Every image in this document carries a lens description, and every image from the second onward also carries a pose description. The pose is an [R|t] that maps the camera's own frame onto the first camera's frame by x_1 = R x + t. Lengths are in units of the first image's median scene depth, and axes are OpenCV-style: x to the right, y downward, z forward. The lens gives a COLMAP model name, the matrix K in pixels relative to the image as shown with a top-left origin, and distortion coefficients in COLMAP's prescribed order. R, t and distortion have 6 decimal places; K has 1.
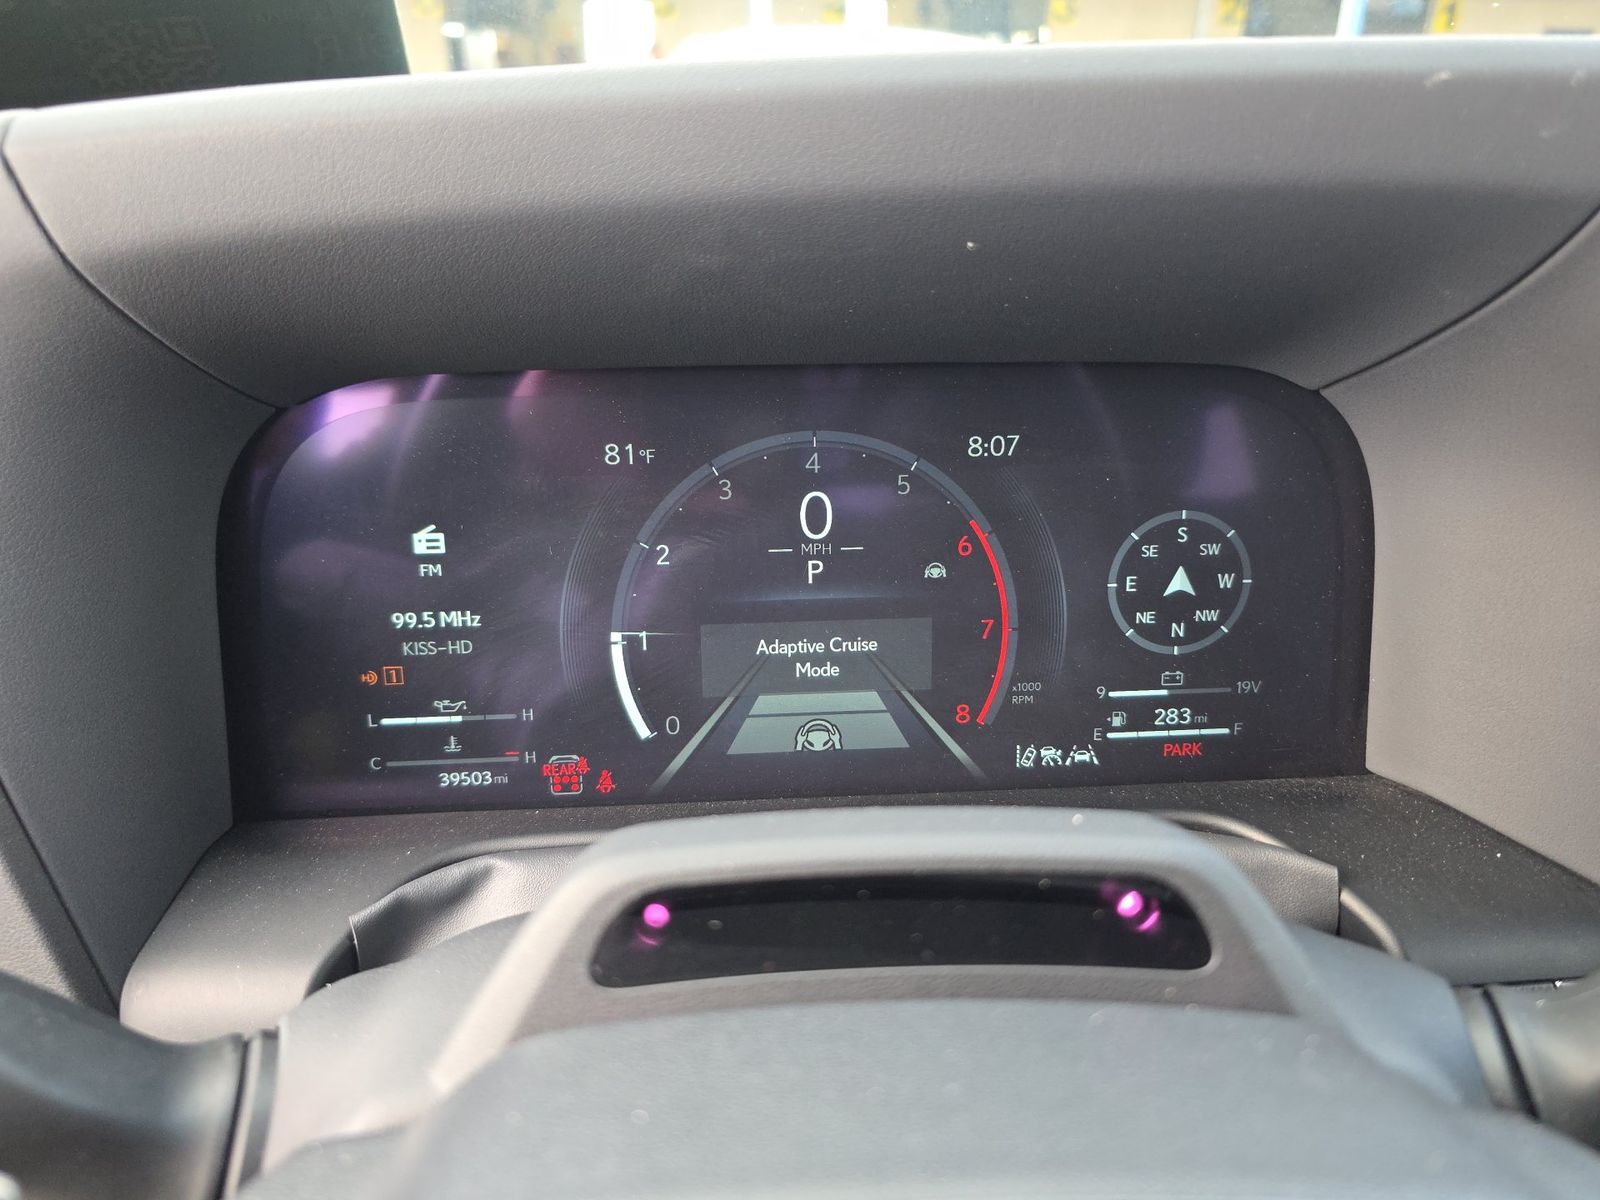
lens RADIAL K [[1075.5, 0, 809.3], [0, 1075.5, 605.0], [0, 0, 1]] dist [0.029935, -0.033754]
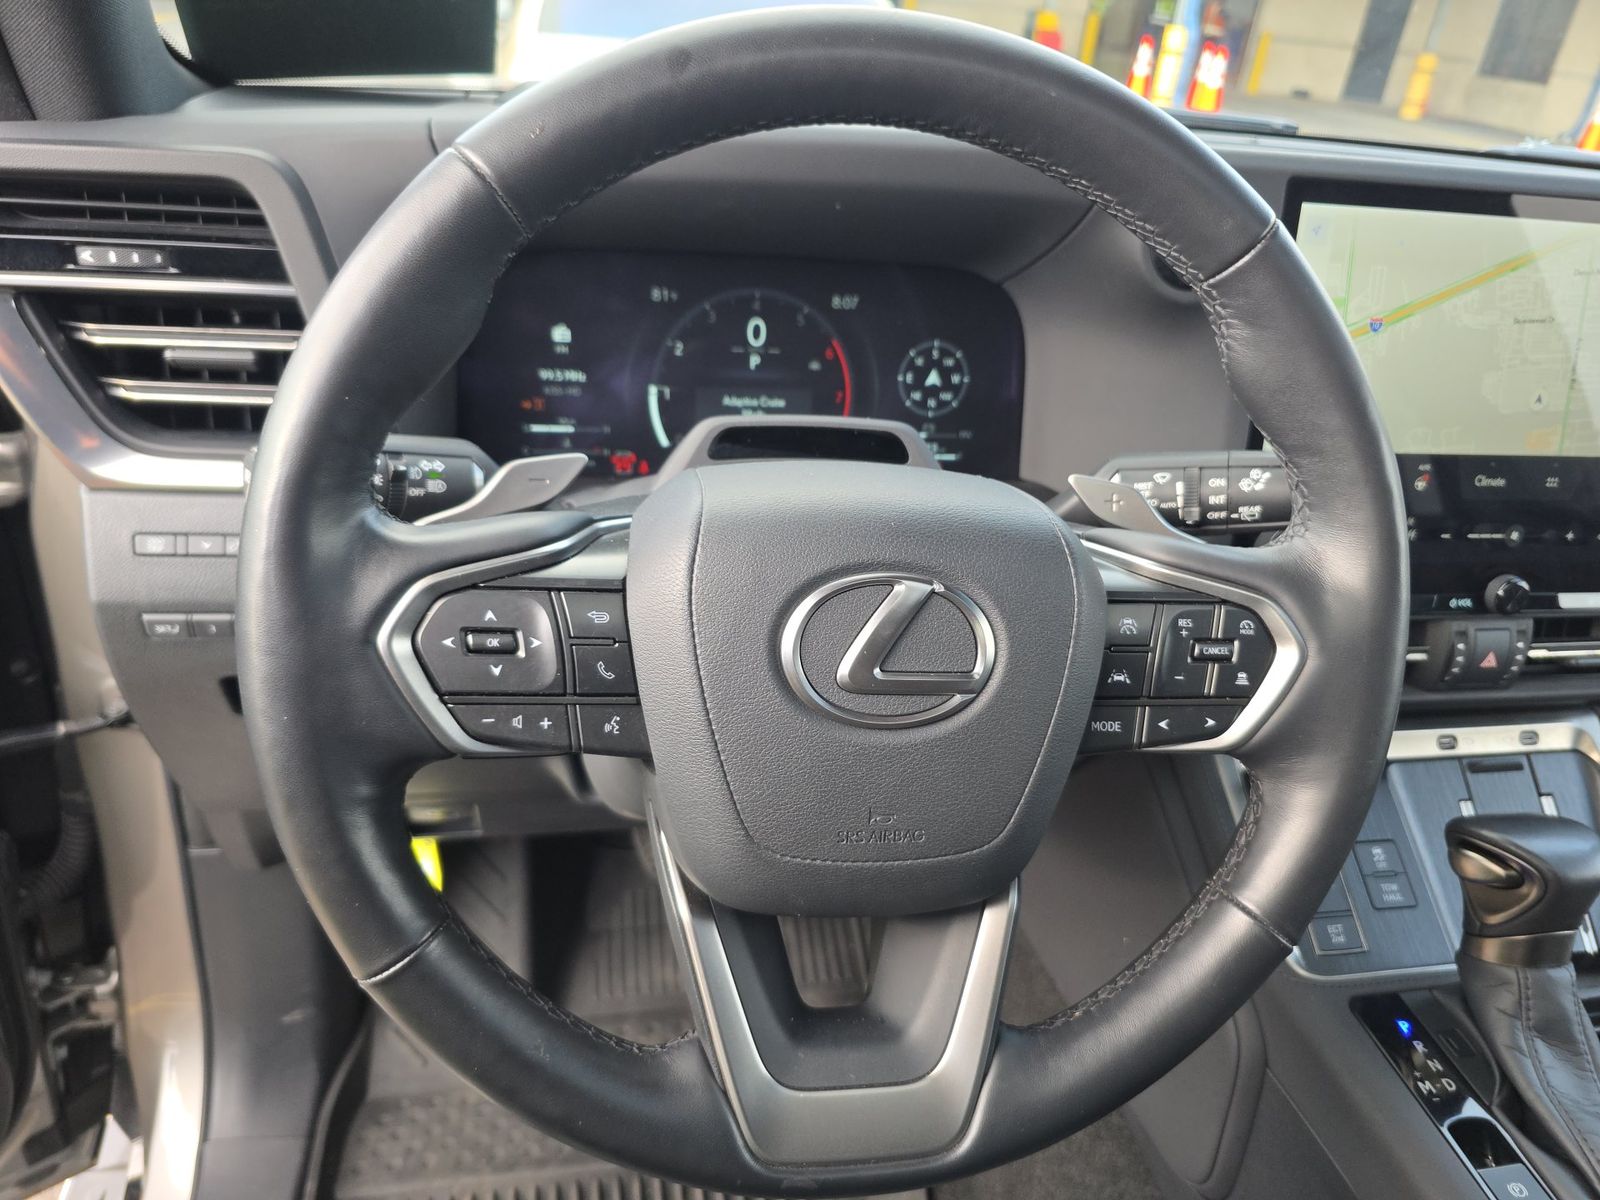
lens RADIAL K [[1075.5, 0, 778.6], [0, 1075.5, 633.9], [0, 0, 1]] dist [0.029935, -0.033754]
pose [[0.991845, 0.020304, 0.125824, -0.189545], [-0.031934, 0.995328, 0.091116, 0.283615], [-0.123386, -0.094391, 0.987859, -1.011000]]
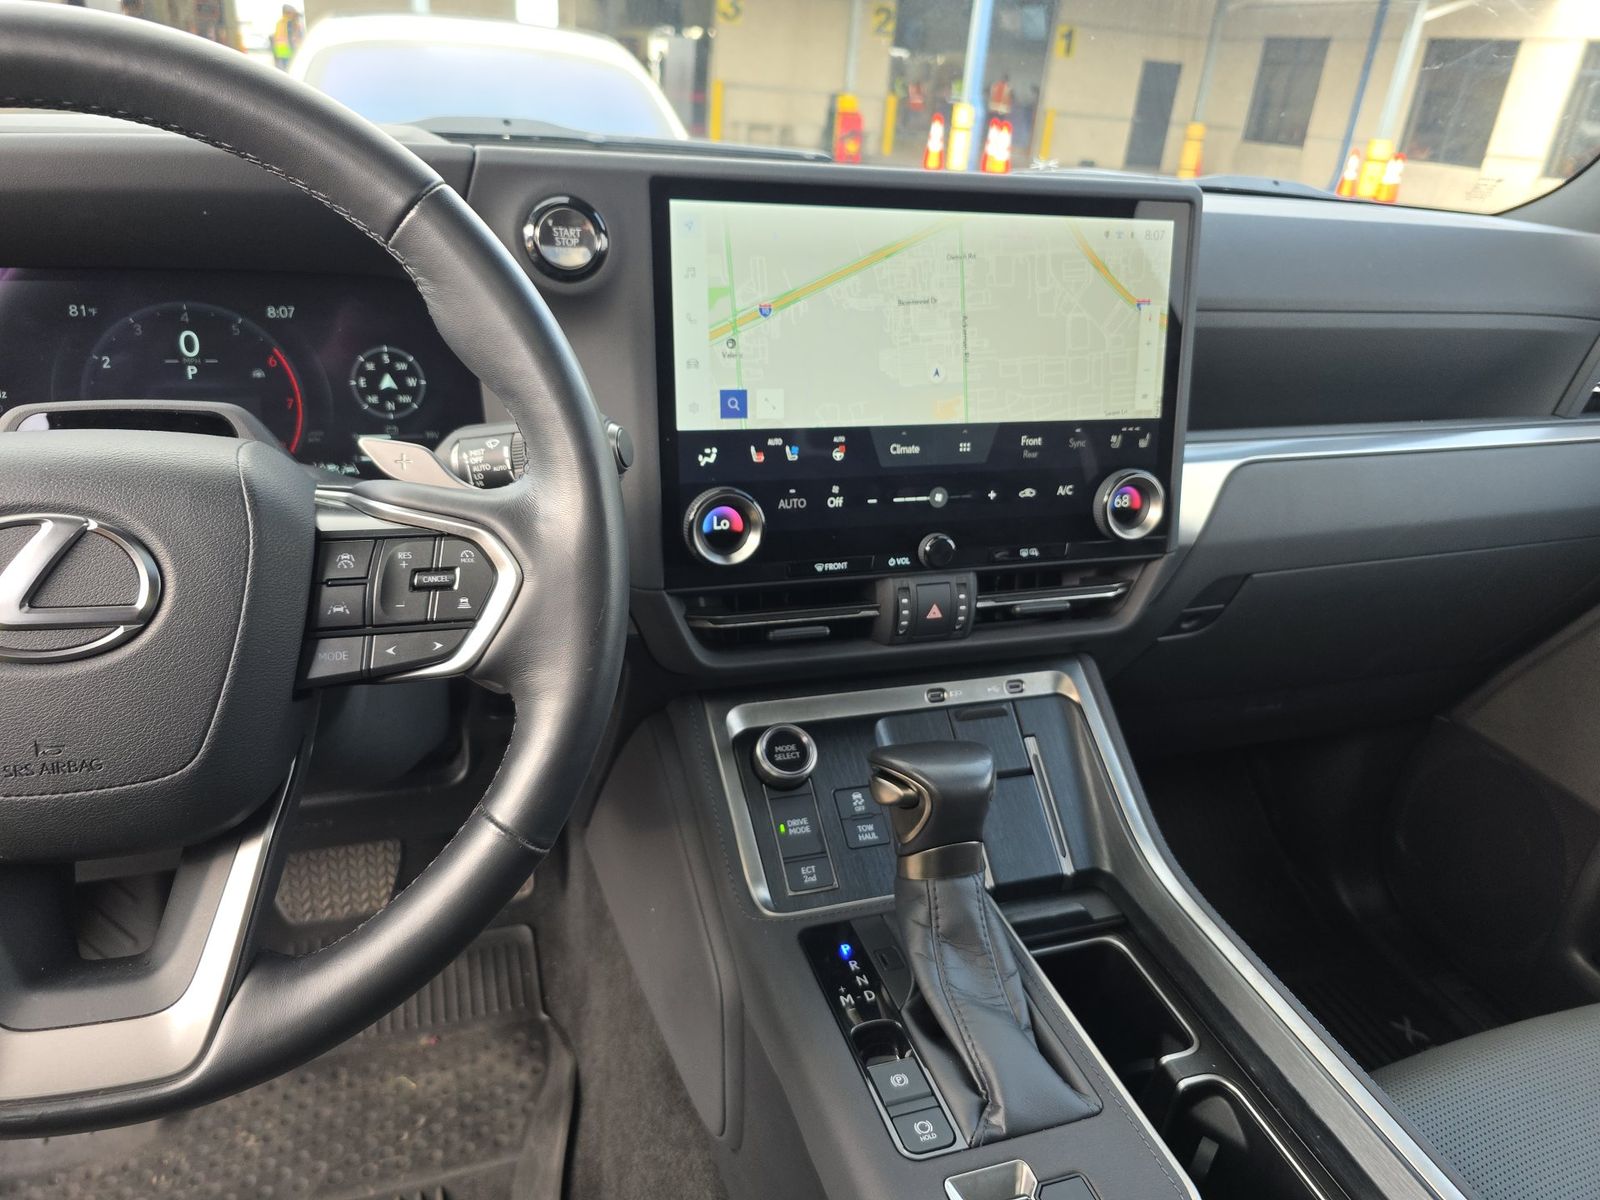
lens RADIAL K [[1075.5, 0, 803.9], [0, 1075.5, 653.3], [0, 0, 1]] dist [0.029935, -0.033754]
pose [[0.971101, -0.050128, 0.233344, 0.621714], [0.042148, 0.998347, 0.039063, 0.465540], [-0.234916, -0.028099, 0.971609, -1.272875]]
